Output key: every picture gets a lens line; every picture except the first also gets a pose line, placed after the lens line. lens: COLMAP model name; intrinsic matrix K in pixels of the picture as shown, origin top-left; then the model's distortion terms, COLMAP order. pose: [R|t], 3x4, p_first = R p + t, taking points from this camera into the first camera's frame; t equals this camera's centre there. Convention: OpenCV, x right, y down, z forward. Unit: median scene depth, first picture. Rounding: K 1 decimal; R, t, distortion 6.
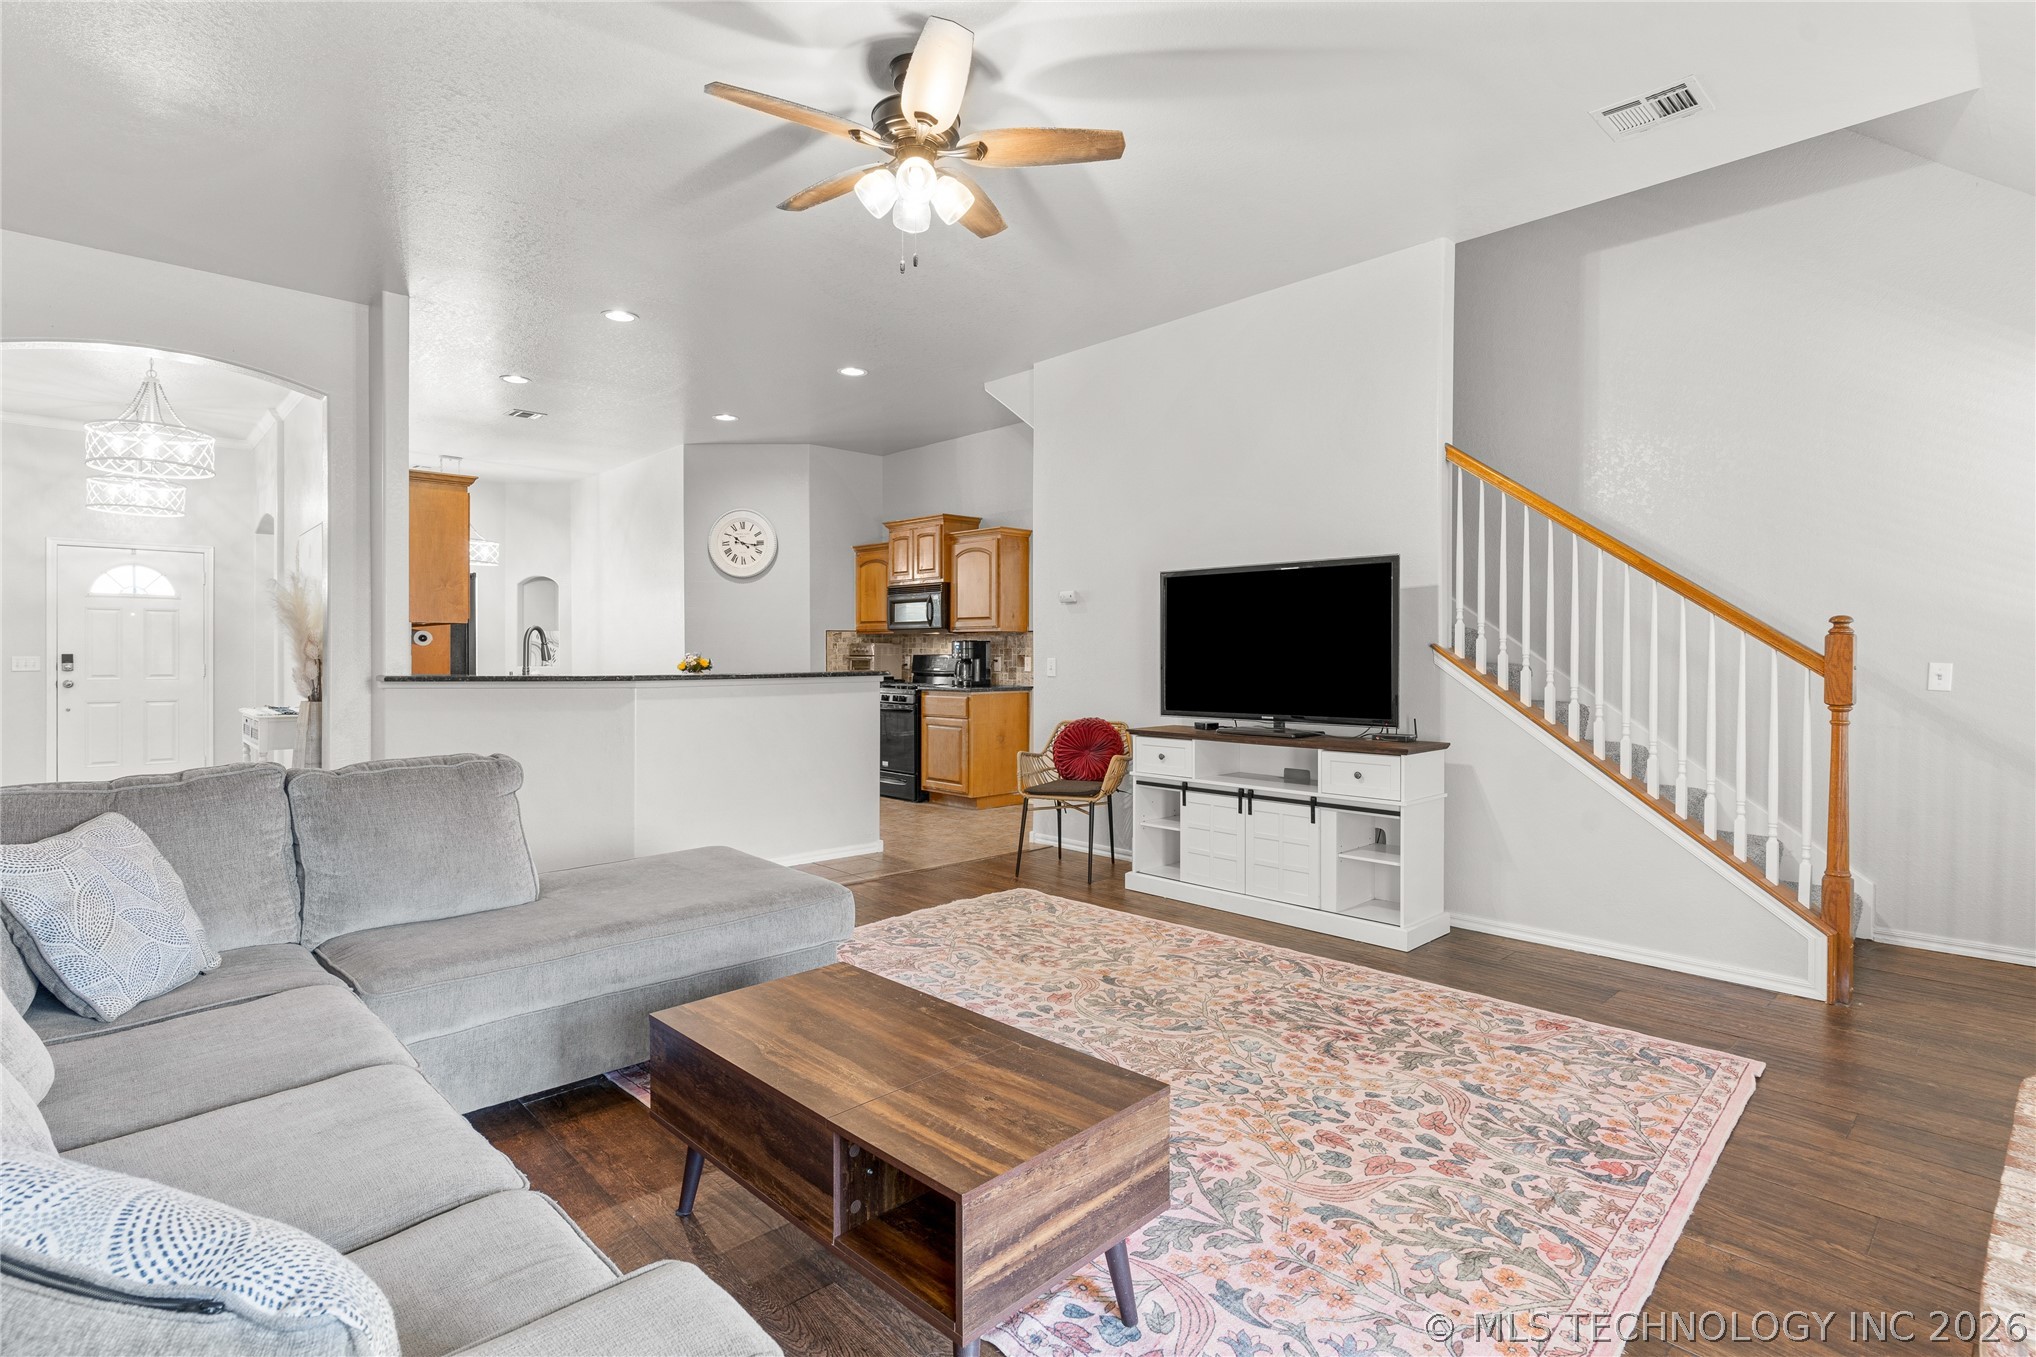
lens RADIAL K [[985.4, 0, 995.9], [0, 985.4, 668.3], [0, 0, 1]] dist [0.000464, 0.002755]
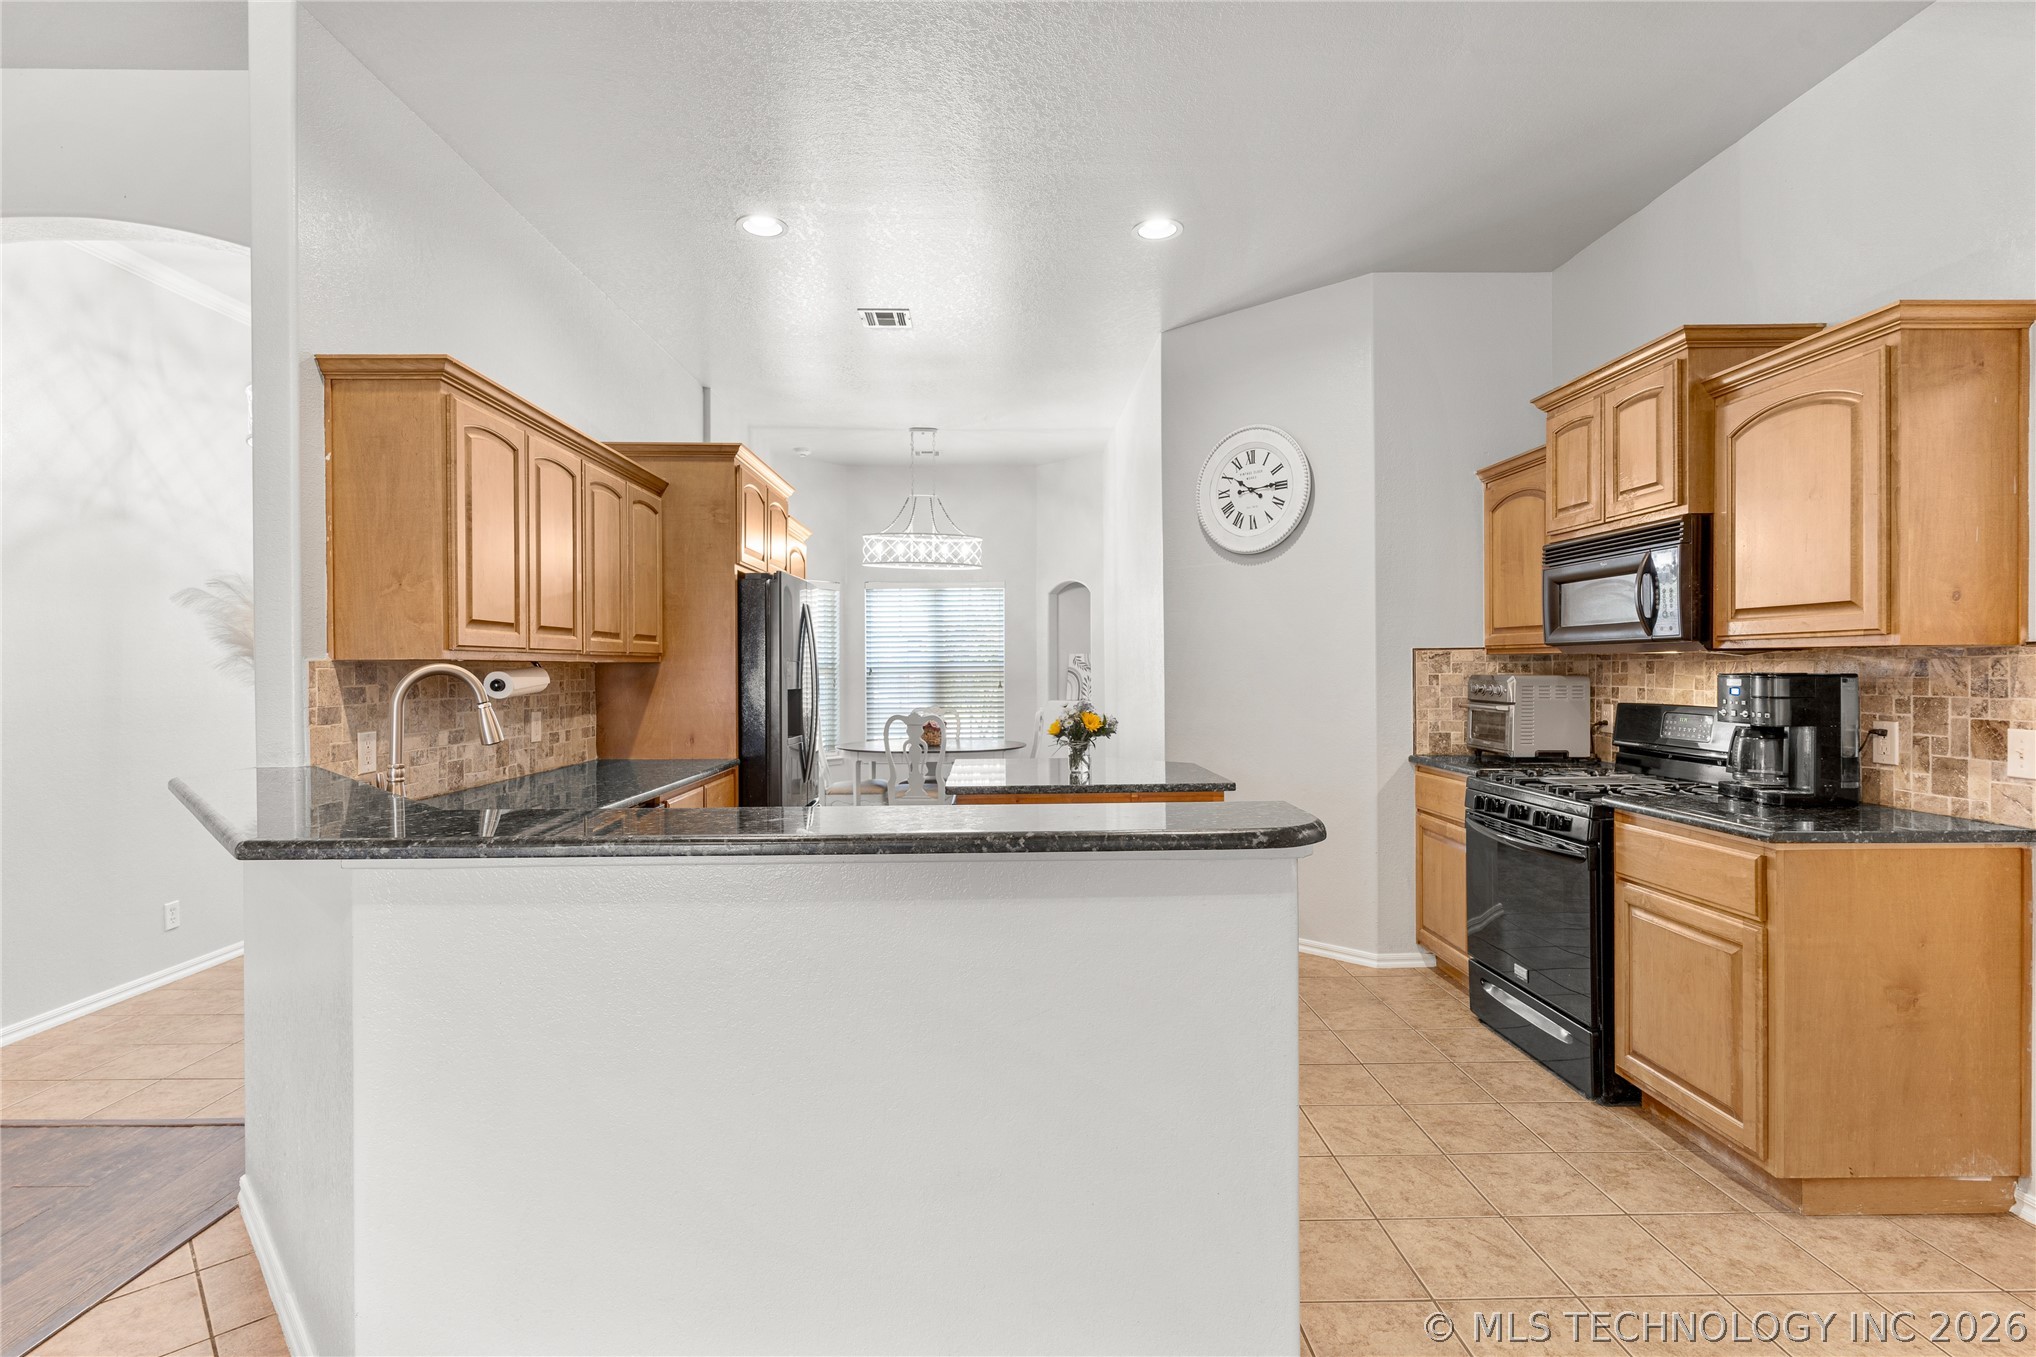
lens RADIAL K [[985.4, 0, 1014.5], [0, 985.4, 666.8], [0, 0, 1]] dist [0.000464, 0.002755]
pose [[0.755780, -0.006620, -0.654792, -0.004448], [-0.002390, 0.999914, -0.012869, -0.049635], [0.654821, 0.011291, 0.755700, 1.104159]]
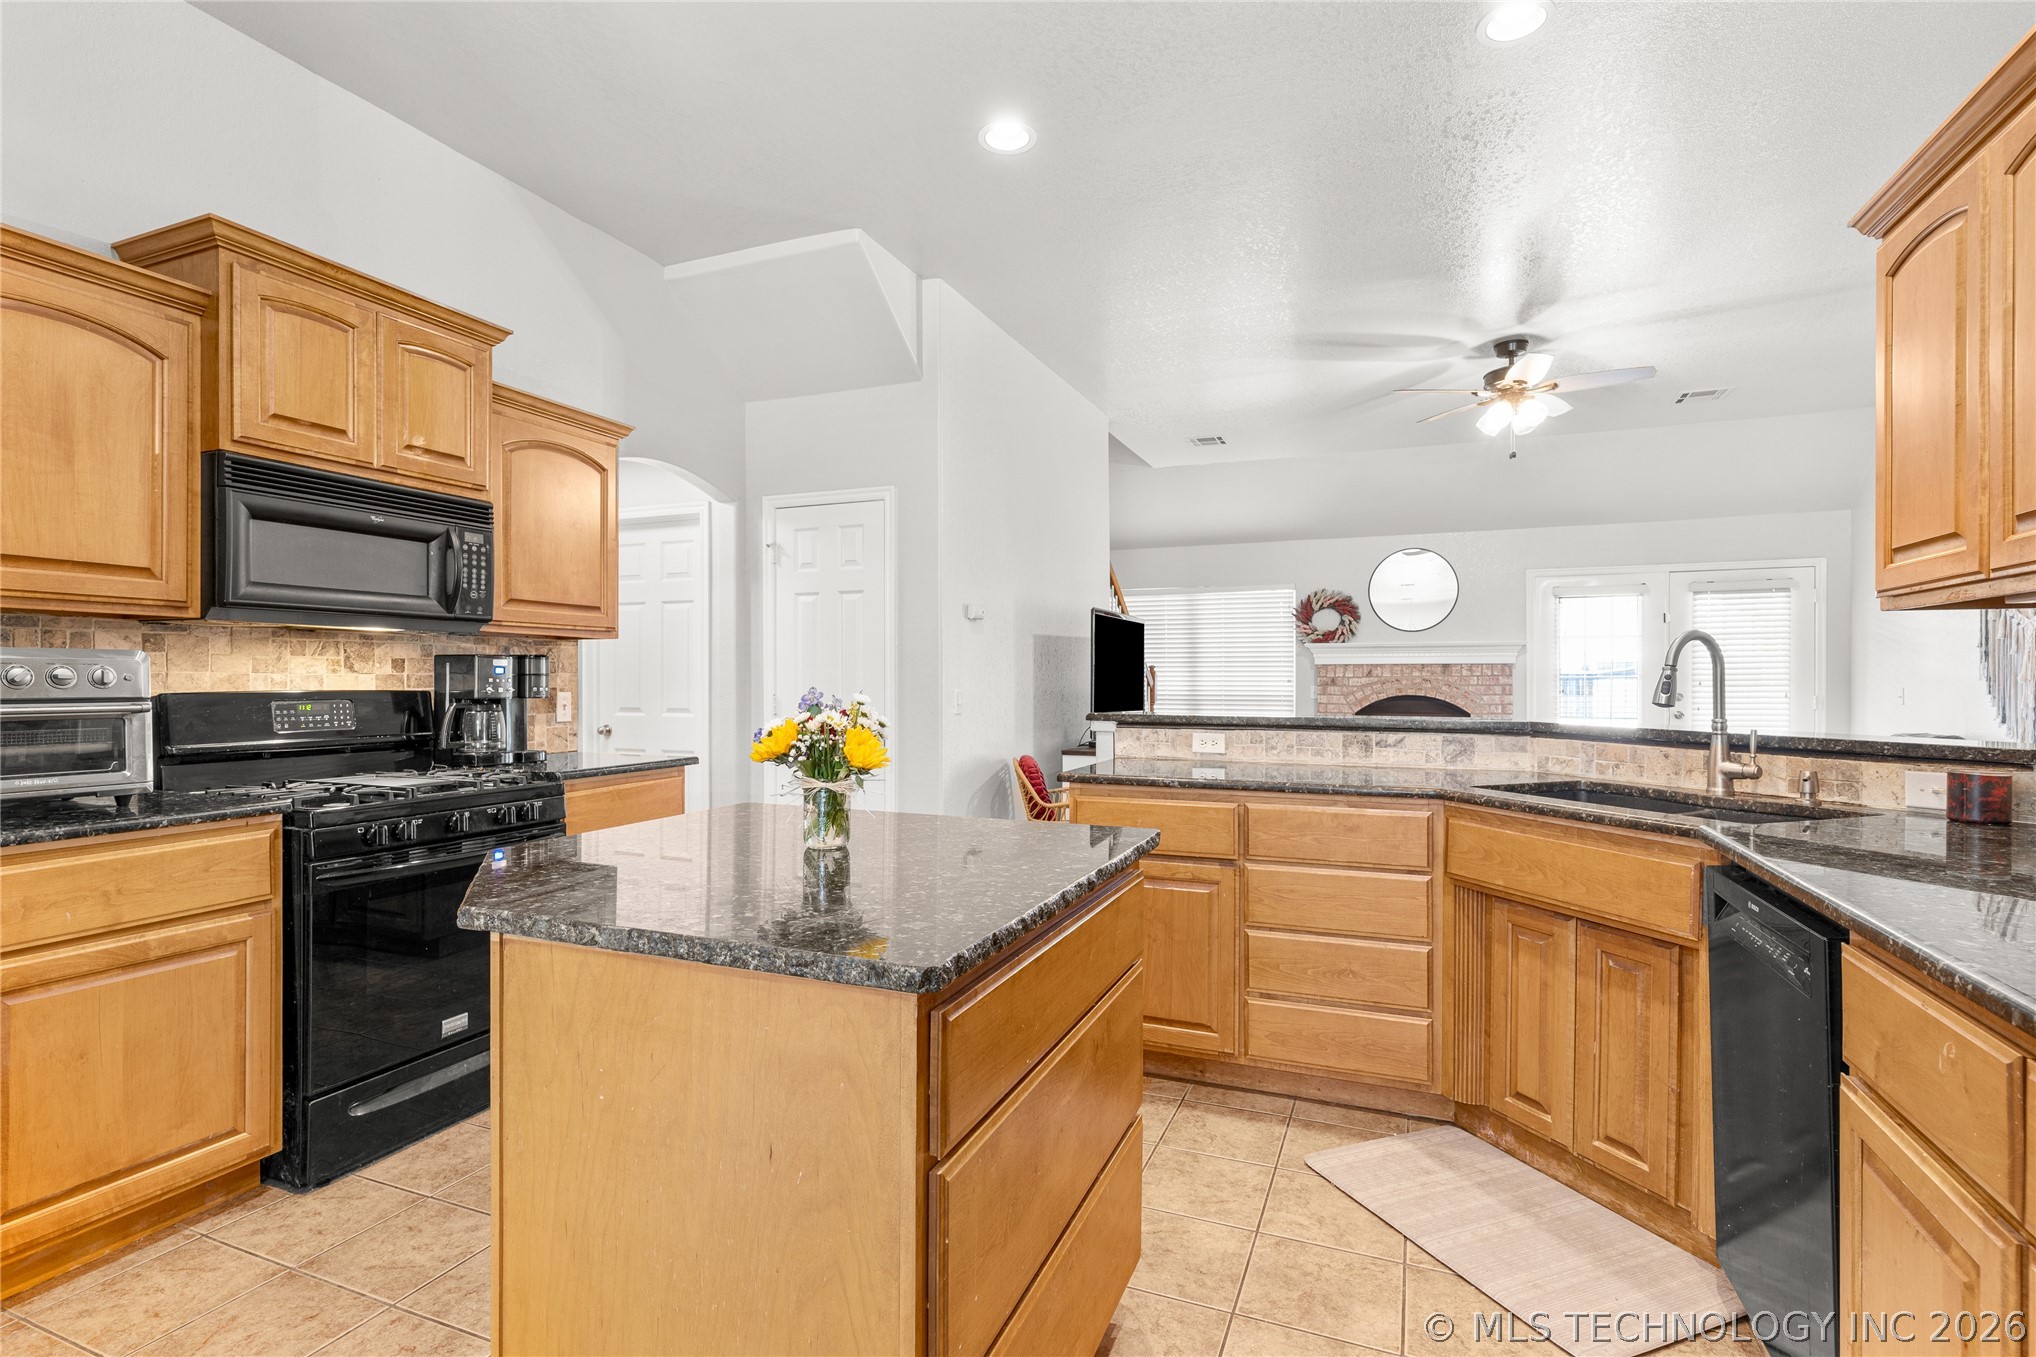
lens RADIAL K [[985.4, 0, 1010.5], [0, 985.4, 683.1], [0, 0, 1]] dist [0.000464, 0.002755]
pose [[-0.426814, -0.007167, 0.904311, -0.982658], [0.011481, 0.999845, 0.013343, -0.037901], [-0.904266, 0.016078, -0.426666, 1.953237]]
